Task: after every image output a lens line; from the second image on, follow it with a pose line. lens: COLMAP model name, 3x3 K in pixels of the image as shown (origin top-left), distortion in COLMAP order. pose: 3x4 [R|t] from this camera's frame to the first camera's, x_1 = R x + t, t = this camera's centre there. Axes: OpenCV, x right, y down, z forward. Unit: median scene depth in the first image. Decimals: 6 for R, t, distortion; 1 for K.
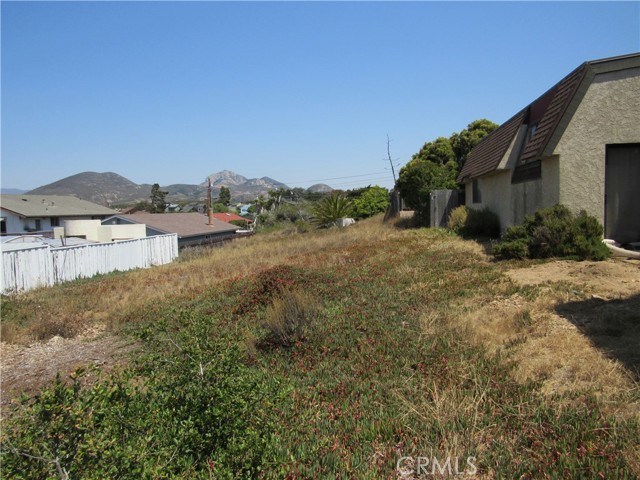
lens RADIAL K [[447.9, 0, 320.0], [0, 447.9, 240.0], [0, 0, 1]] dist [-0.038176, 0.000961]
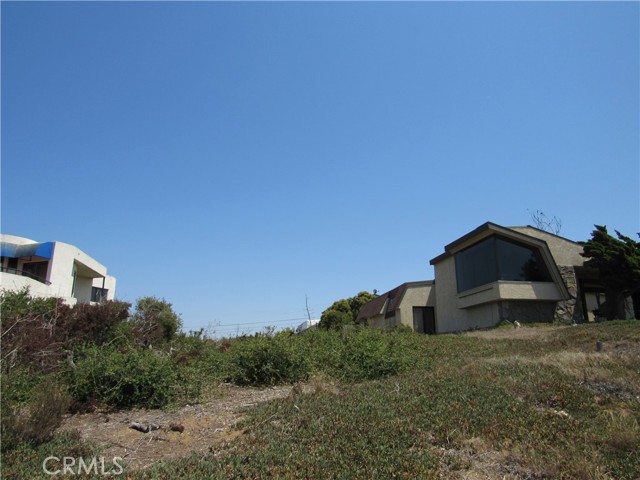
lens RADIAL K [[444.6, 0, 320.0], [0, 444.6, 240.0], [0, 0, 1]] dist [0.000987, 0.000427]
pose [[0.950721, 0.102819, 0.292503, -0.453440], [0.000911, 0.942481, -0.334258, 0.186663], [-0.310047, 0.318053, 0.895943, -0.840512]]
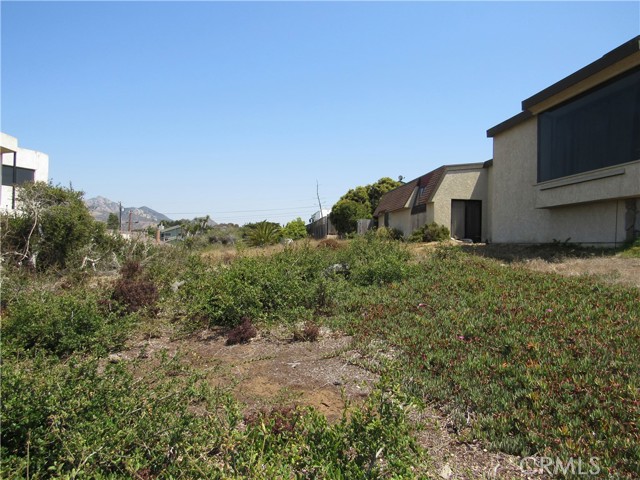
lens RADIAL K [[447.9, 0, 320.0], [0, 447.9, 240.0], [0, 0, 1]] dist [-0.038176, 0.000961]
pose [[0.965074, 0.047596, 0.257616, -0.279990], [-0.026385, 0.996016, -0.085177, 0.098641], [-0.260644, 0.075405, 0.962486, -0.483004]]
